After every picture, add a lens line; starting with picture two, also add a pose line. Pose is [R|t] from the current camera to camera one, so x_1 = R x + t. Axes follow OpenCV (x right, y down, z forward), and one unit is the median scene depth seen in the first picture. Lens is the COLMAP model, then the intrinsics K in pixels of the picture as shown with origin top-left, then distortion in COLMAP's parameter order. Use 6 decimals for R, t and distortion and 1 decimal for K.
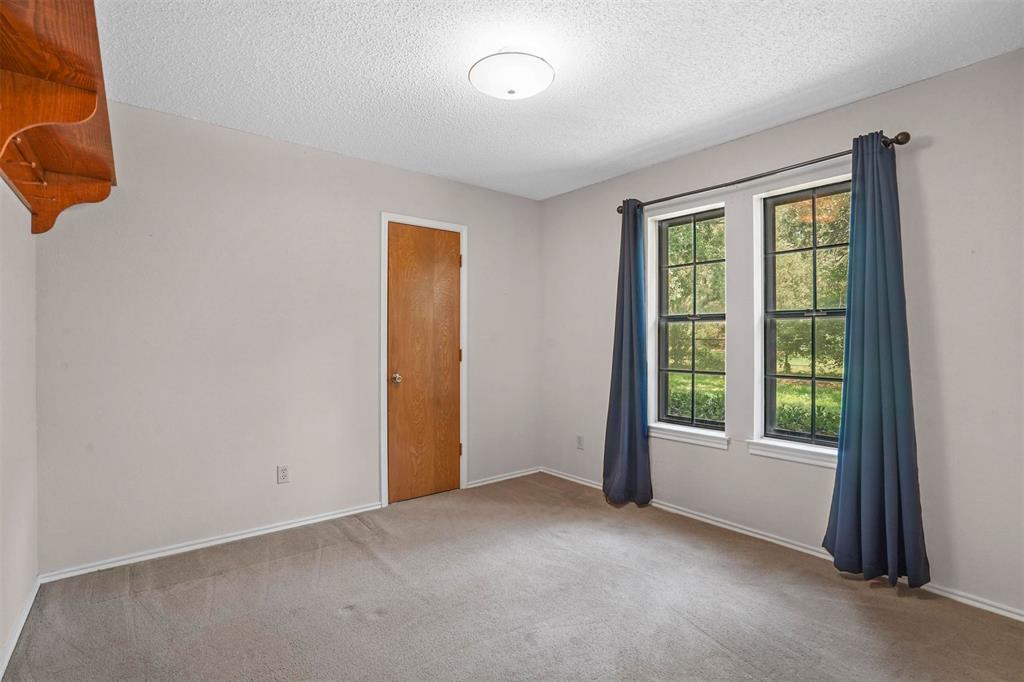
lens RADIAL K [[468.1, 0, 512.0], [0, 468.1, 341.0], [0, 0, 1]] dist [-0.043317, -0.000151]
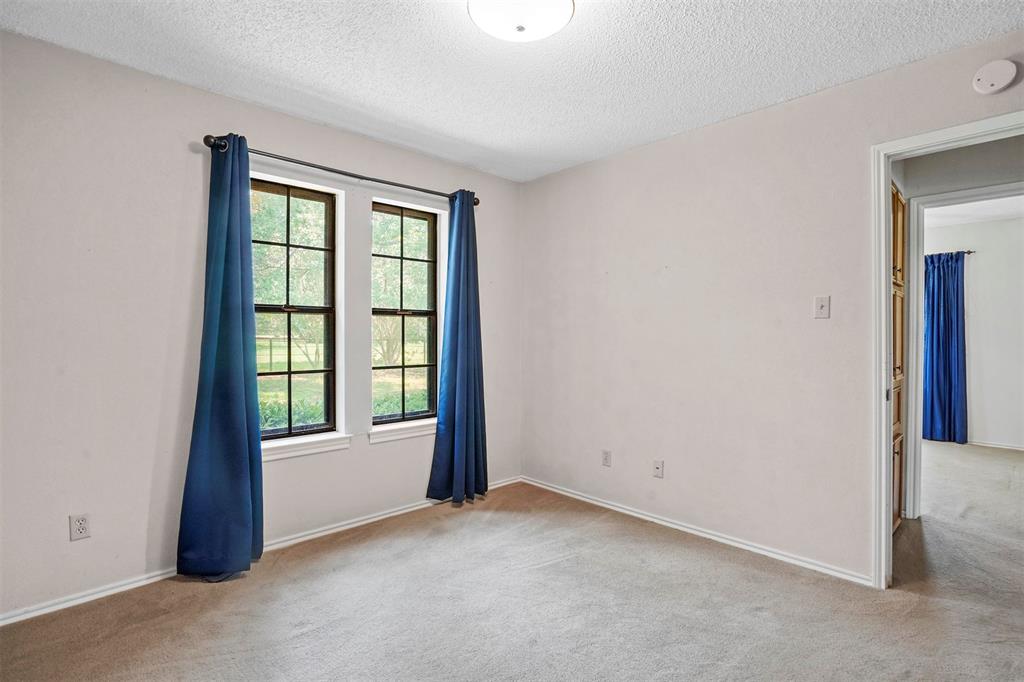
lens RADIAL K [[484.7, 0, 522.0], [0, 484.7, 339.5], [0, 0, 1]] dist [-0.024680, 0.000902]
pose [[-0.075650, -0.012972, 0.997050, -0.523005], [0.008341, 0.999872, 0.013642, -0.002692], [-0.997100, 0.009349, -0.075532, 0.649757]]
